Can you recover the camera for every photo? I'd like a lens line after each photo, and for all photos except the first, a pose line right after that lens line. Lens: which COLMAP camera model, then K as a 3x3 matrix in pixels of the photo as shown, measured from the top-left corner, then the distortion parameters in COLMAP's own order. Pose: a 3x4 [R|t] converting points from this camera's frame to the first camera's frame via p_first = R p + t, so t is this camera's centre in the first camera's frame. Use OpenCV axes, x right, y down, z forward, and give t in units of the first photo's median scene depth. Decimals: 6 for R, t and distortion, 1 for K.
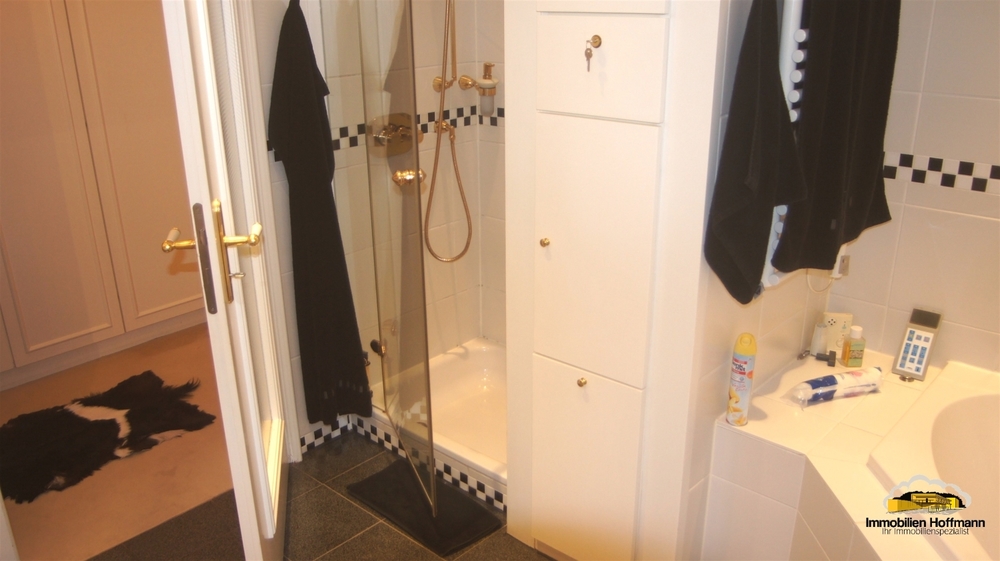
lens RADIAL K [[802.7, 0, 500.1], [0, 802.7, 281.1], [0, 0, 1]] dist [-0.072649, 0.026556]
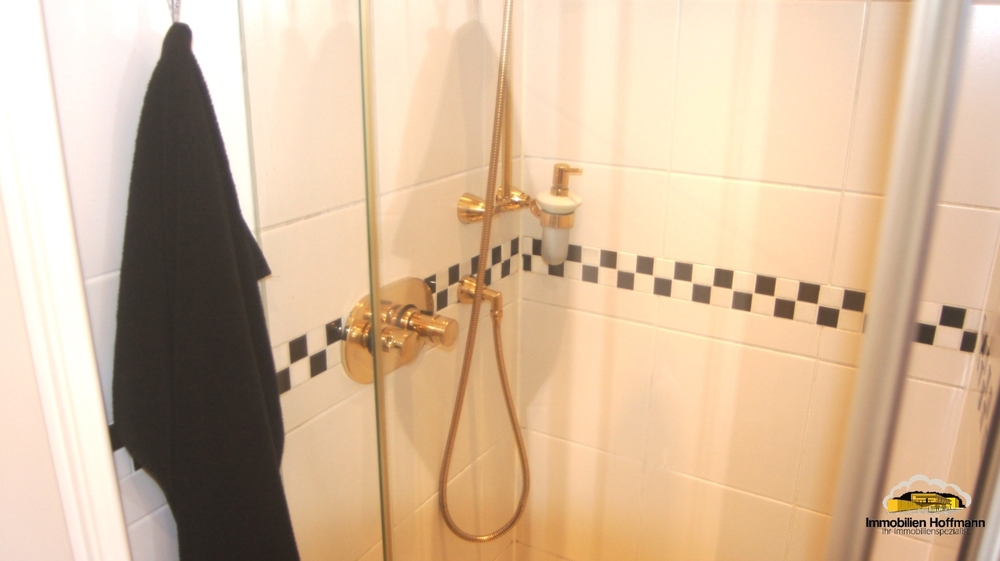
lens RADIAL K [[802.7, 0, 499.8], [0, 802.7, 280.7], [0, 0, 1]] dist [-0.072649, 0.026556]
pose [[0.982883, -0.035267, 0.180825, -0.162057], [0.042701, 0.998388, -0.037381, -0.197532], [-0.179216, 0.044463, 0.982805, 0.549560]]
